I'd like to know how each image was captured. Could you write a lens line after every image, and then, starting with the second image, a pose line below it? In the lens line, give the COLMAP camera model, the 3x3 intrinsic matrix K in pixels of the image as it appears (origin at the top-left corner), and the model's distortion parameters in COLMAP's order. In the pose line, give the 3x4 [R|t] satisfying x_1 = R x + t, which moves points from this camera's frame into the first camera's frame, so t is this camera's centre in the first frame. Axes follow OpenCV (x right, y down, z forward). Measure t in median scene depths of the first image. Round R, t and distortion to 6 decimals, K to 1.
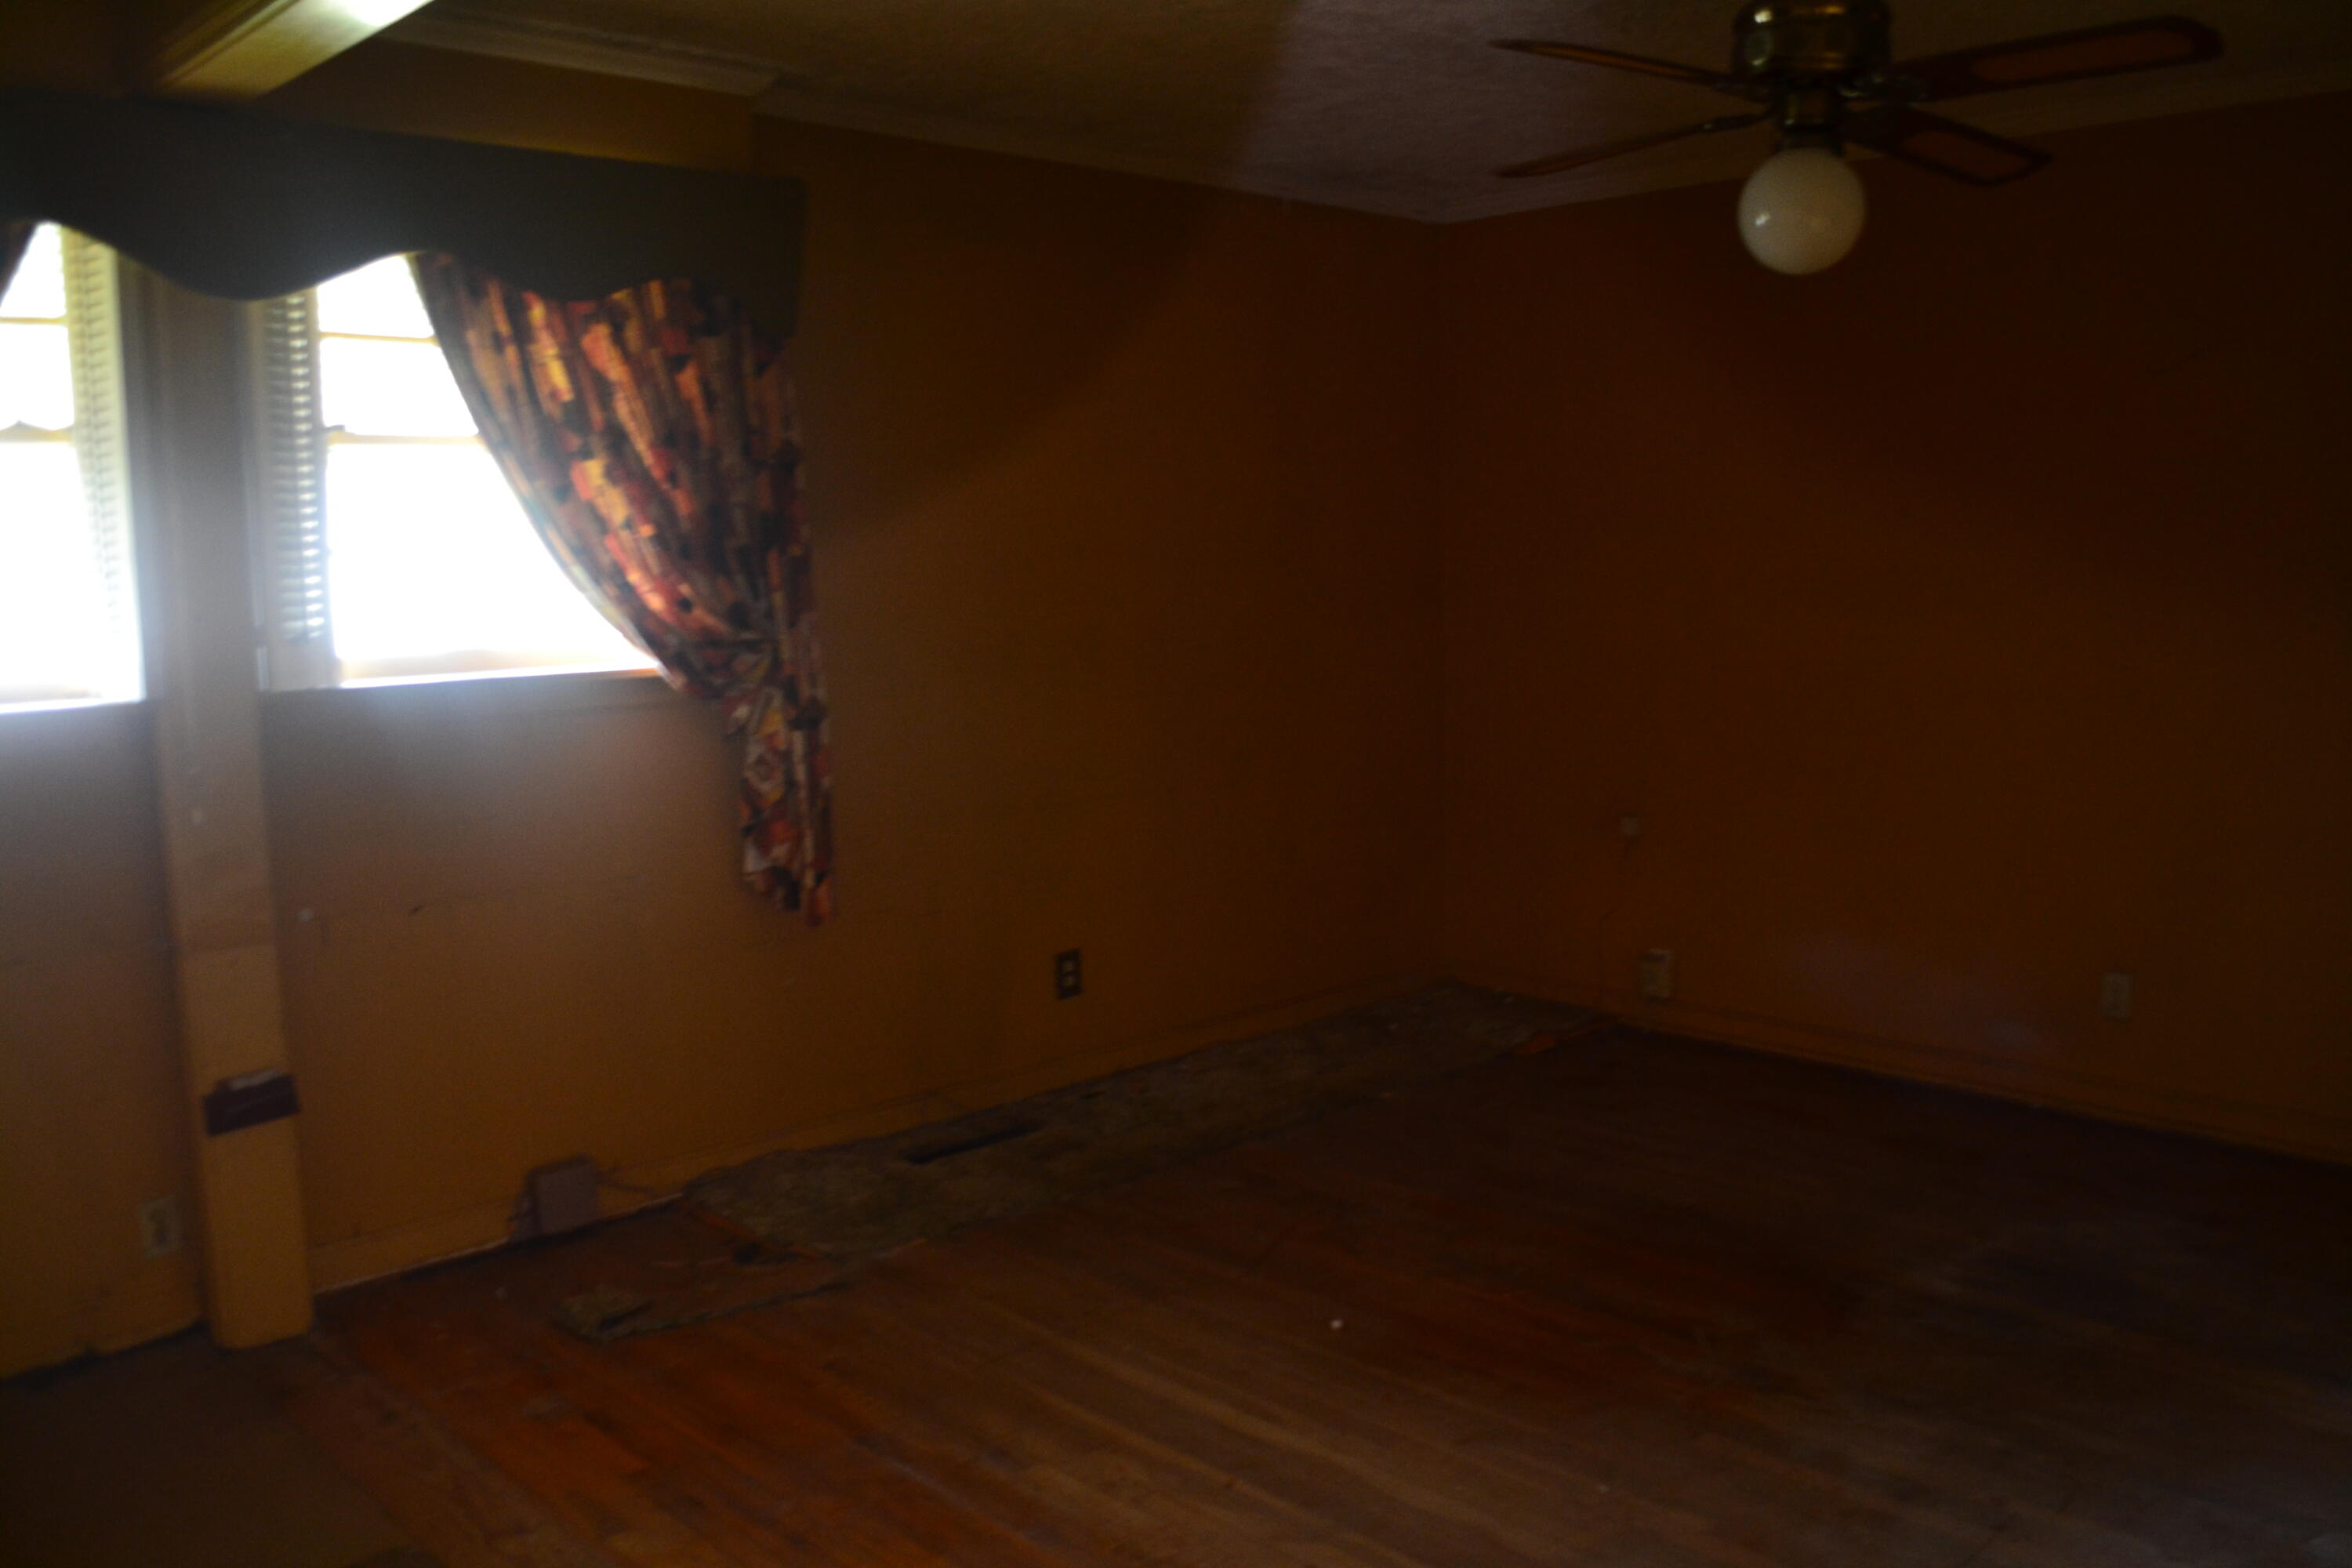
lens RADIAL K [[1925.2, 0, 1169.5], [0, 1925.2, 777.0], [0, 0, 1]] dist [-0.079100, 0.010575]
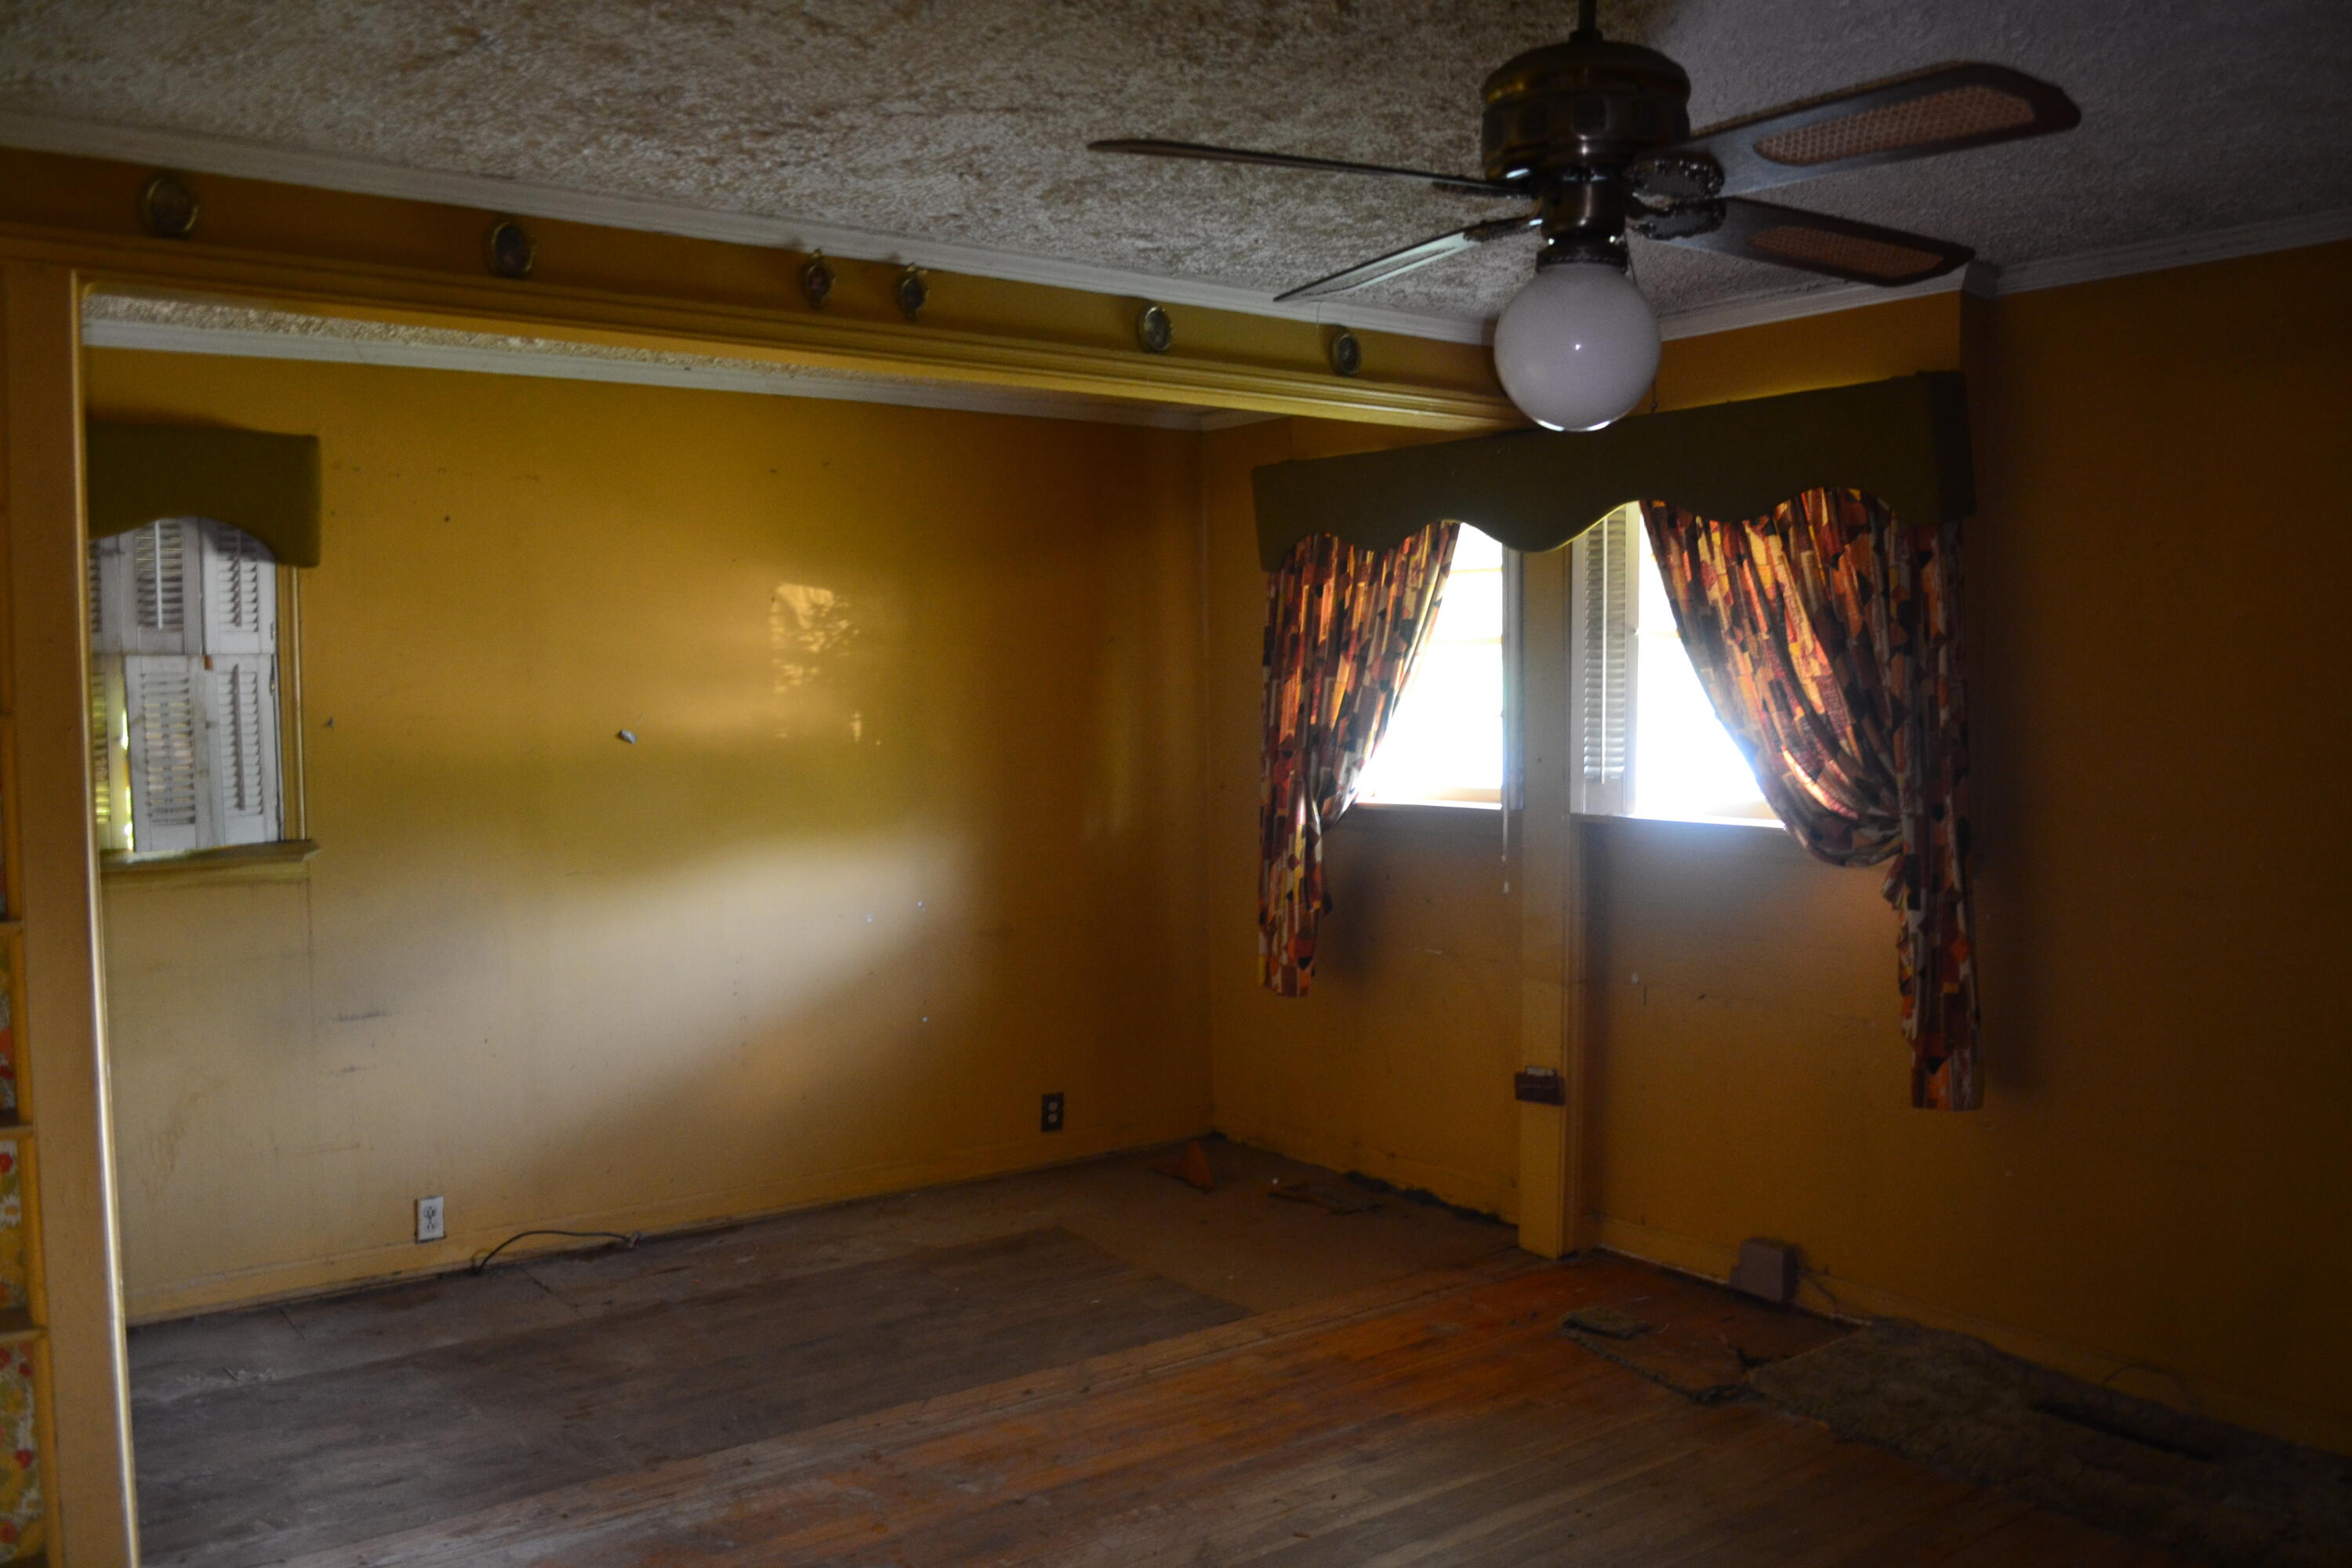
lens RADIAL K [[1925.2, 0, 1169.5], [0, 1925.2, 777.0], [0, 0, 1]] dist [-0.079100, 0.010575]
pose [[-0.153321, 0.064586, -0.986063, 0.965123], [-0.107812, 0.990812, 0.081661, -0.150660], [0.982278, 0.118830, -0.144949, 0.848898]]
